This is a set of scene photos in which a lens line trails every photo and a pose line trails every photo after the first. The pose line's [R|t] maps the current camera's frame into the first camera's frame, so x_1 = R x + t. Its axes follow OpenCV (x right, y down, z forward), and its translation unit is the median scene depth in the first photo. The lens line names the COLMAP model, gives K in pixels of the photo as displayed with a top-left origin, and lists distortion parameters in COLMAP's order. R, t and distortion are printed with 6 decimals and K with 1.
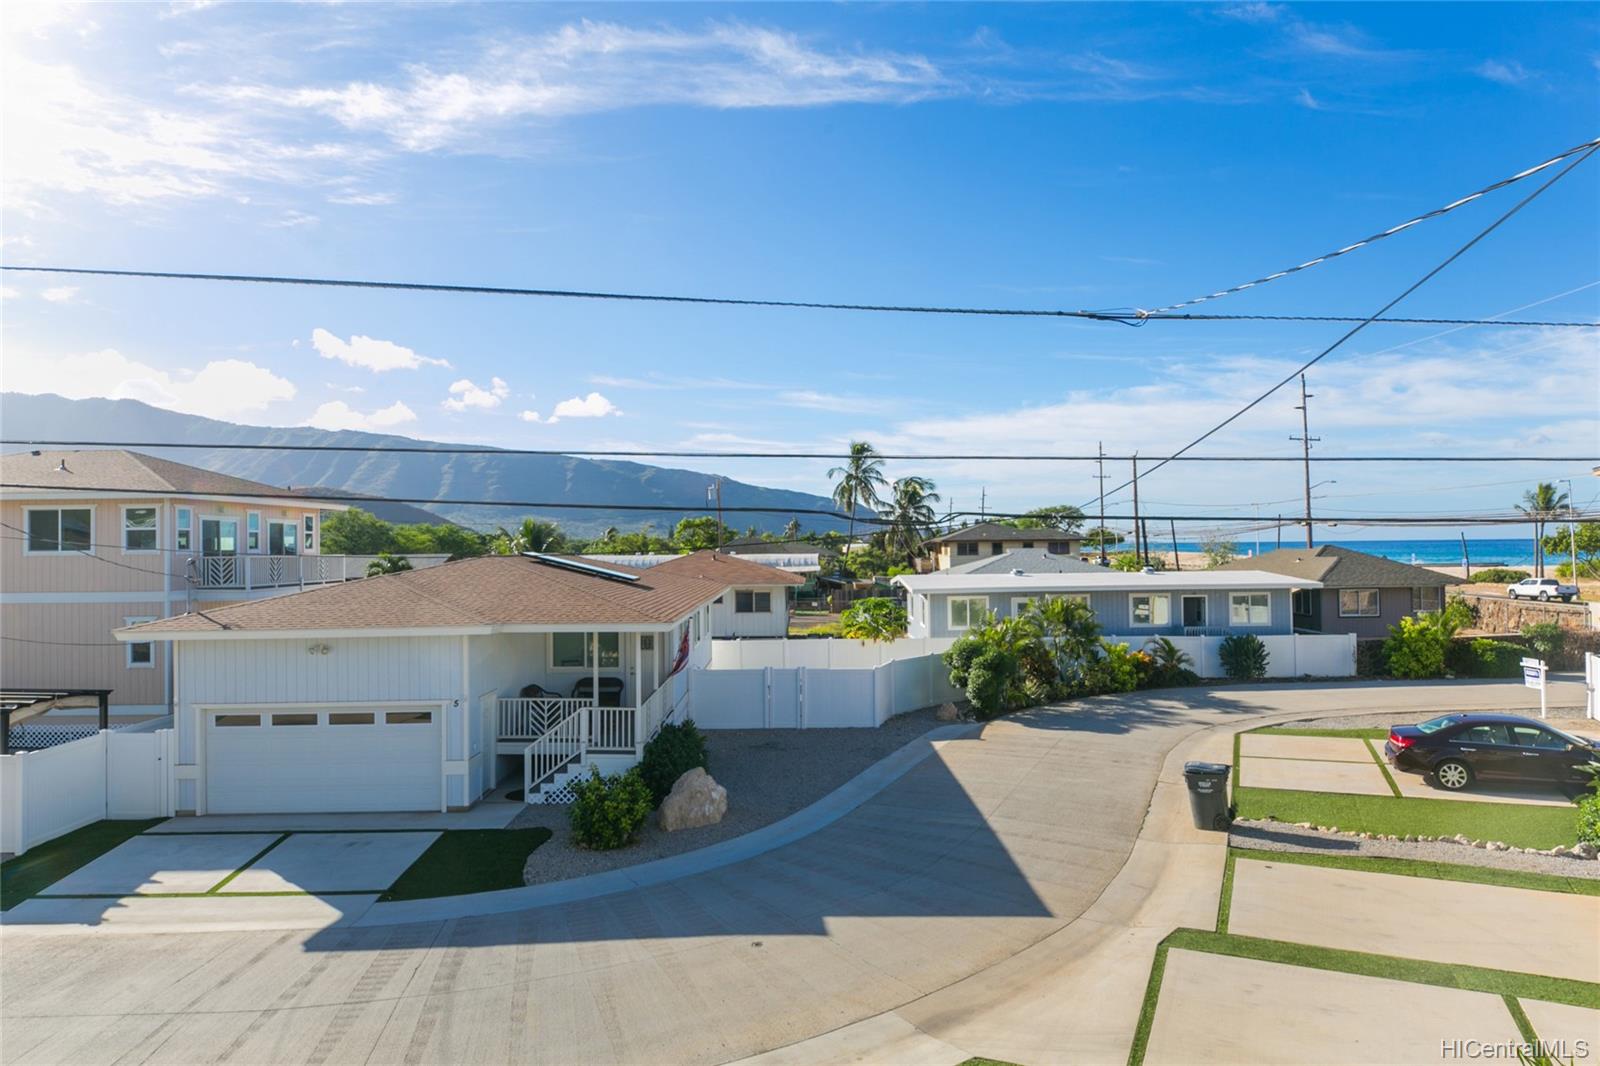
lens RADIAL K [[972.5, 0, 800.0], [0, 972.5, 533.0], [0, 0, 1]] dist [0.032112, -0.032891]
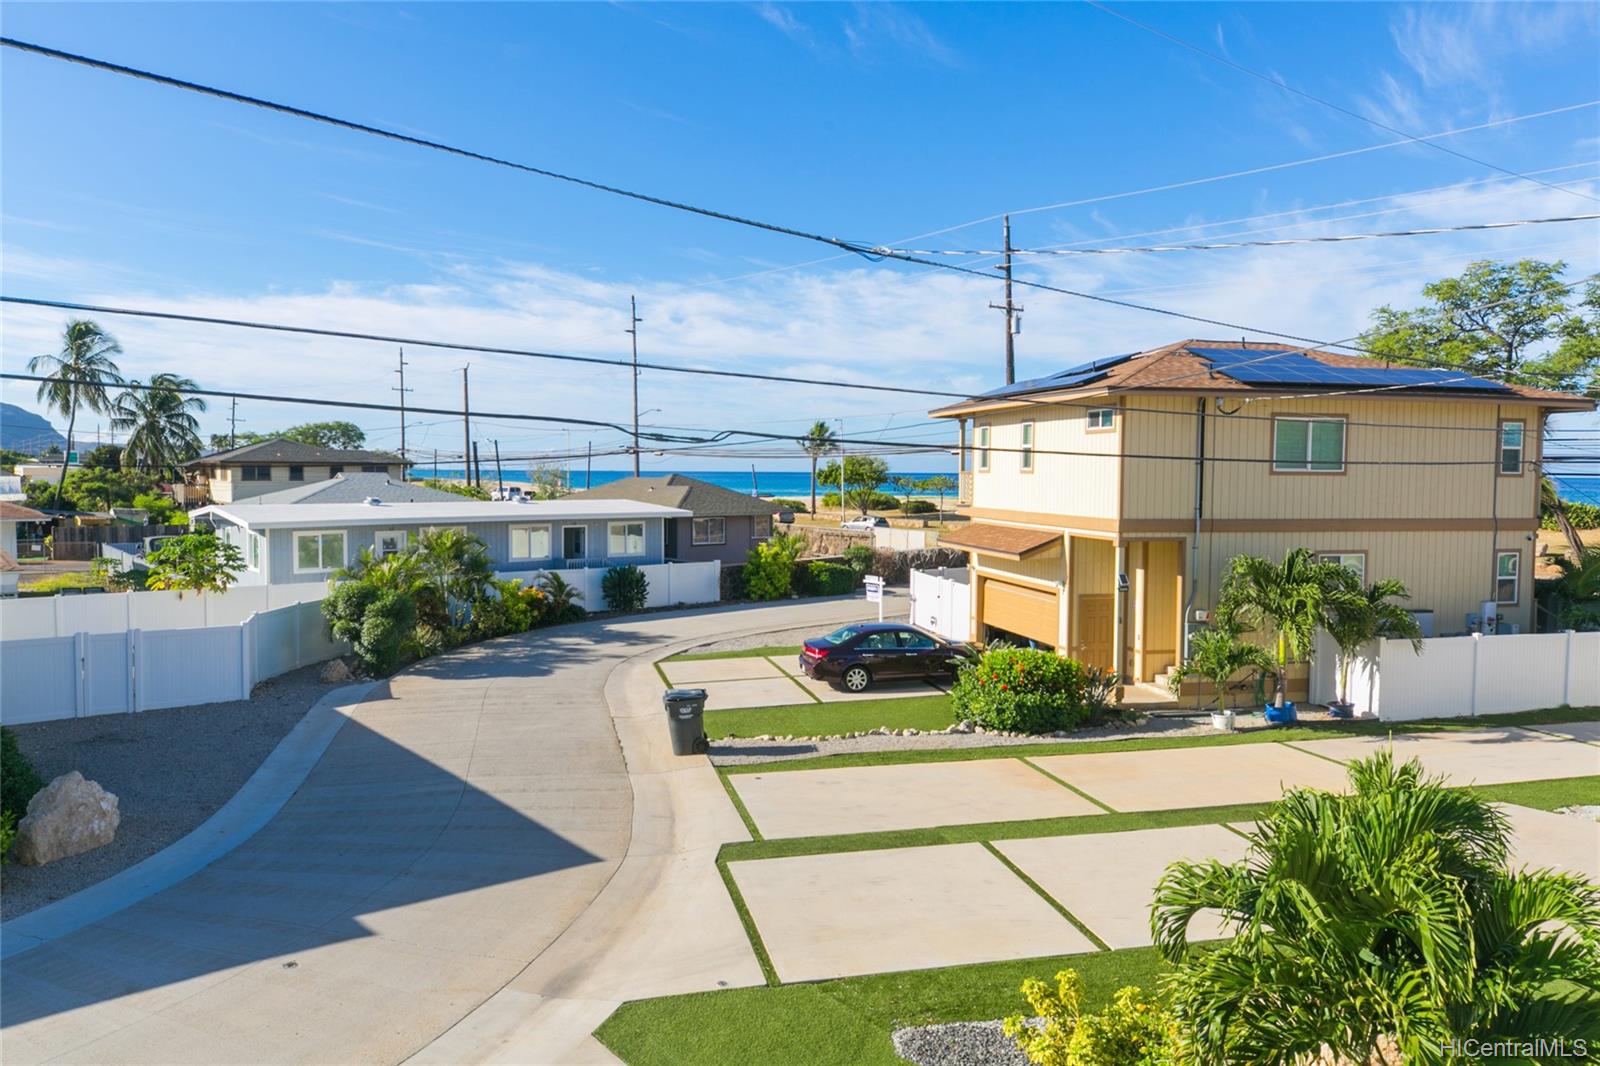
lens RADIAL K [[1133.0, 0, 800.0], [0, 1133.0, 533.0], [0, 0, 1]] dist [0.079643, -0.102099]
pose [[0.789312, -0.017799, 0.613734, -0.107313], [-0.022701, 0.998050, 0.058141, 0.003047], [-0.613572, -0.059824, 0.787369, 0.012849]]
